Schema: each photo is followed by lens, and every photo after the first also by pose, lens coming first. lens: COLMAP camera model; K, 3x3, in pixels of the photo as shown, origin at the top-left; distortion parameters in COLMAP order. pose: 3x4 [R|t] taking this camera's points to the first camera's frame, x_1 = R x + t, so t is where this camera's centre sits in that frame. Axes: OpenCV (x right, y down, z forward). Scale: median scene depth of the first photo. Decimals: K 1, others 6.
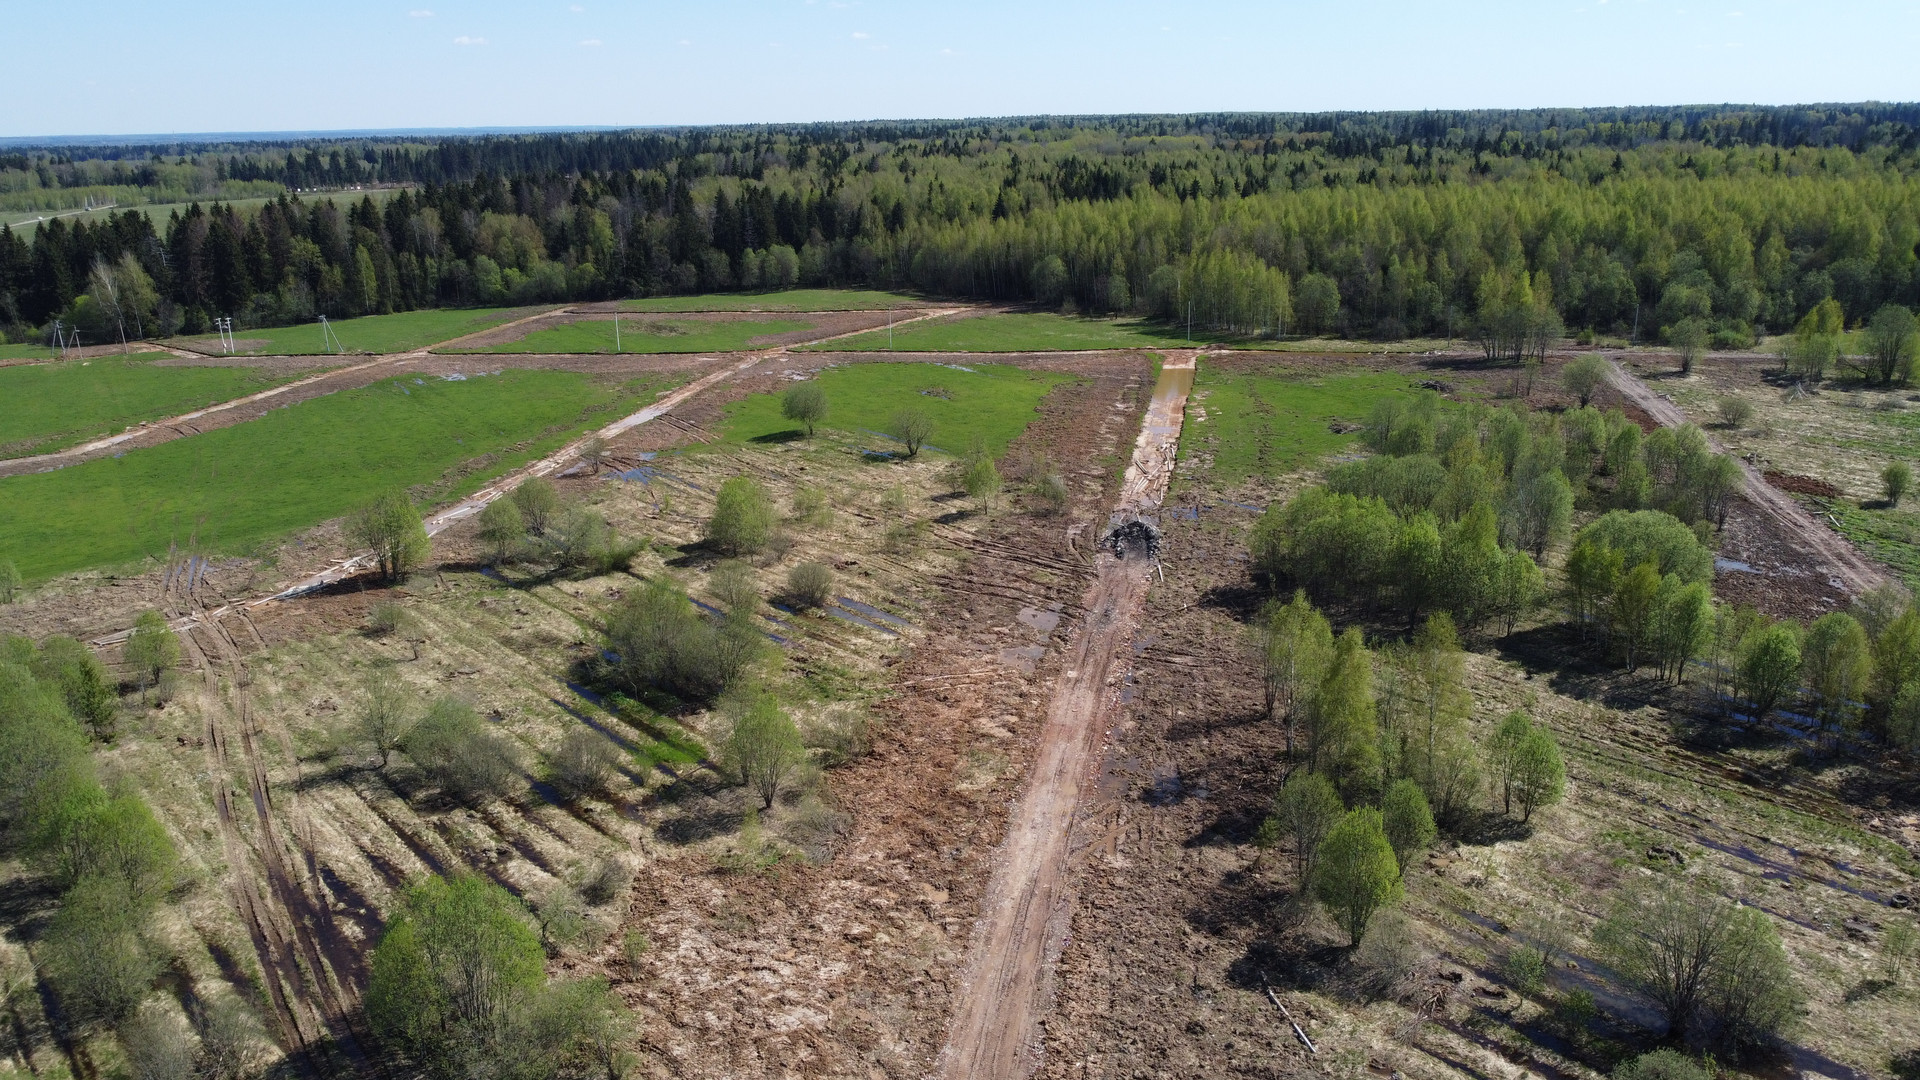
lens RADIAL K [[1449.2, 0, 956.5], [0, 1449.2, 541.0], [0, 0, 1]] dist [0.000994, -0.006495]
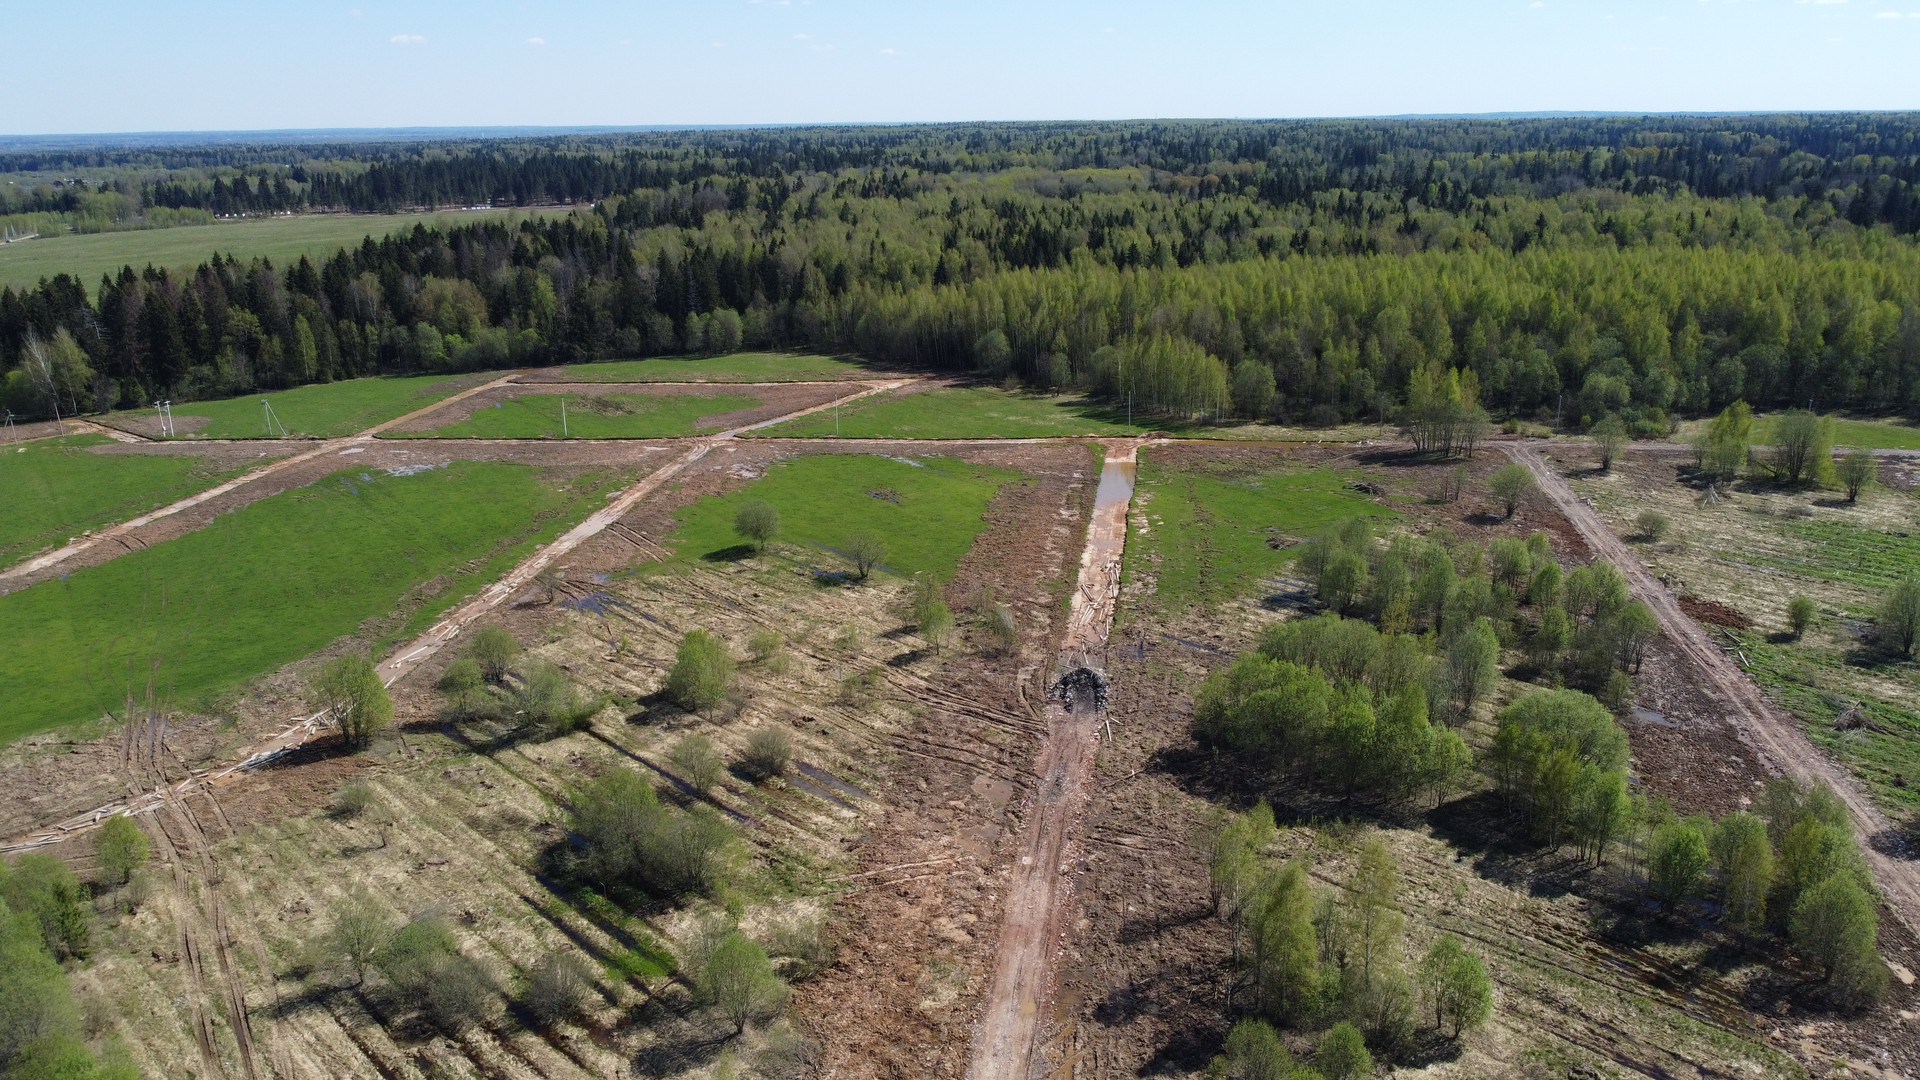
lens RADIAL K [[1449.2, 0, 956.9], [0, 1449.2, 541.0], [0, 0, 1]] dist [0.000994, -0.006495]
pose [[0.999071, -0.008530, 0.042246, -0.010039], [0.008483, 0.999963, 0.001295, -0.113006], [-0.042255, -0.000935, 0.999106, -0.030650]]
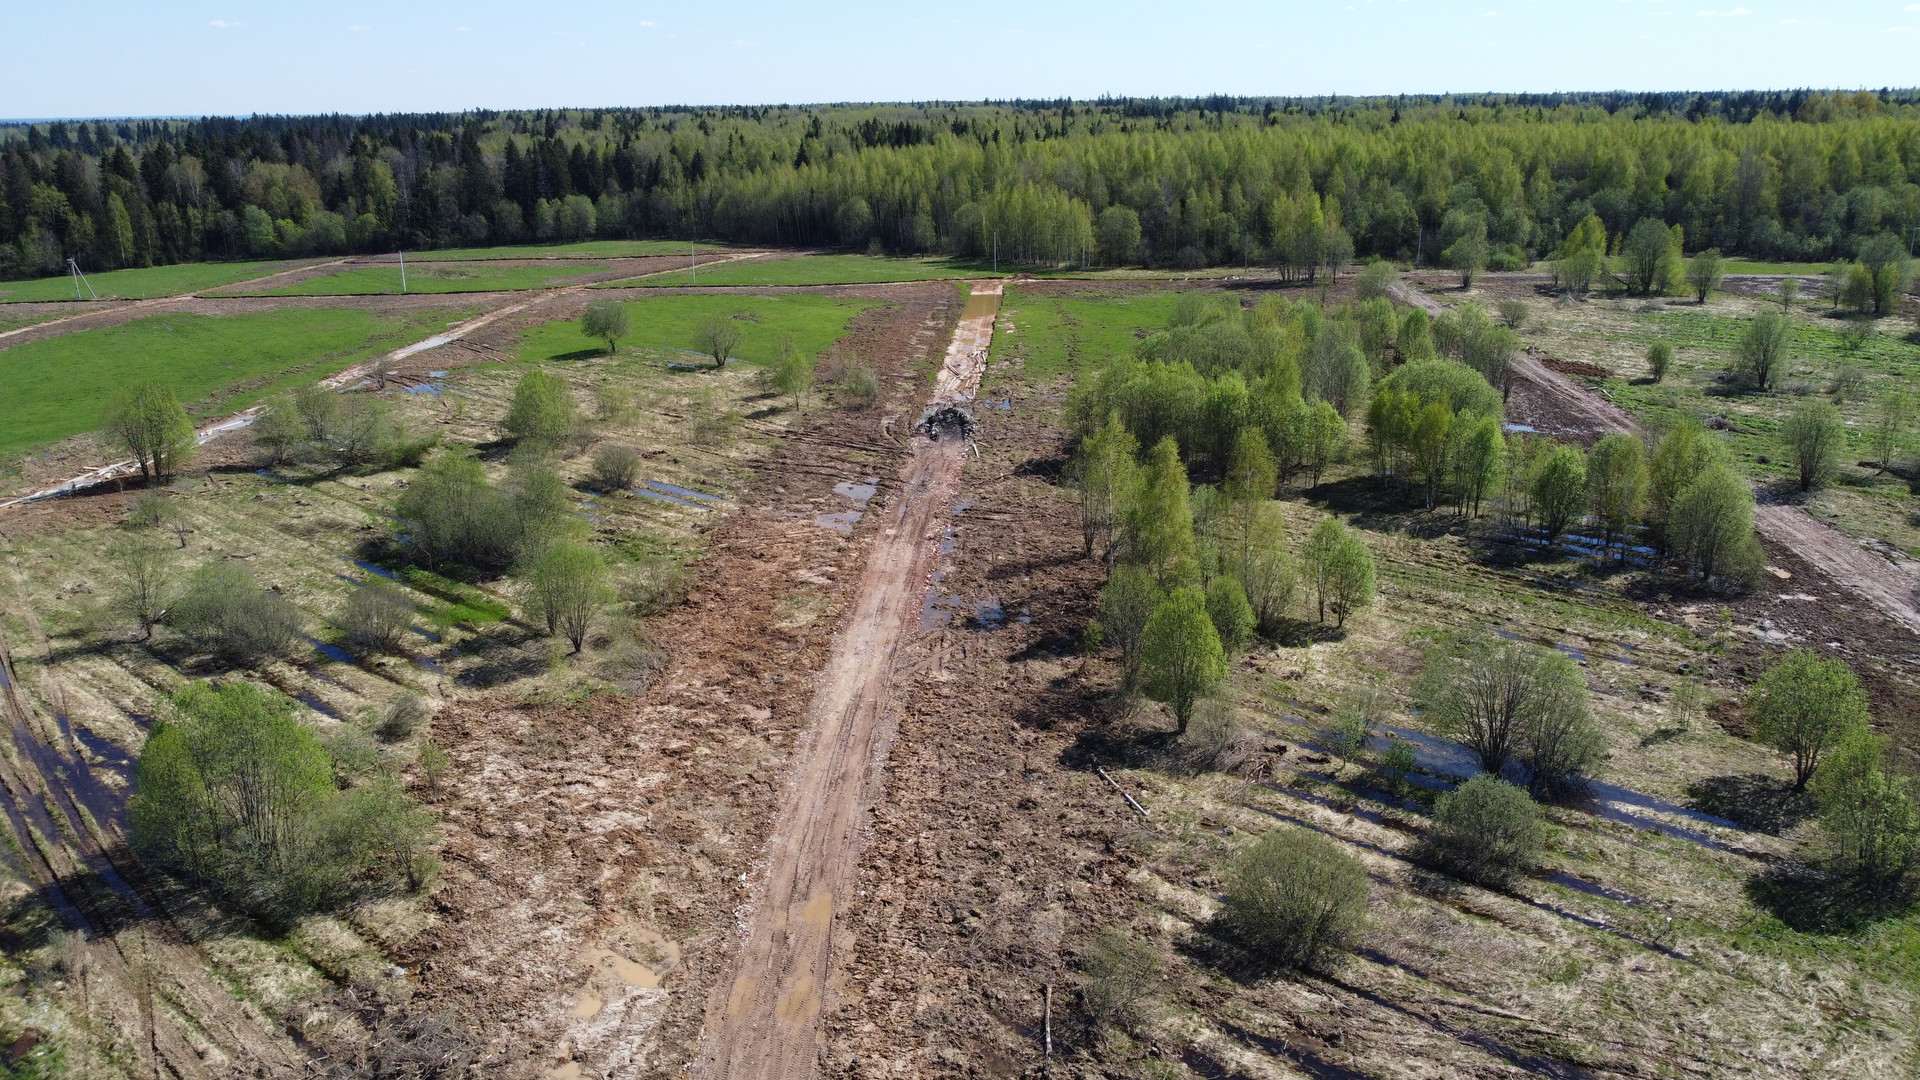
lens RADIAL K [[1449.2, 0, 957.7], [0, 1449.2, 540.2], [0, 0, 1]] dist [0.000994, -0.006495]
pose [[0.991151, -0.033454, 0.128457, -0.001275], [0.032922, 0.999438, 0.006262, 0.075343], [-0.128594, -0.001977, 0.991695, 0.016111]]
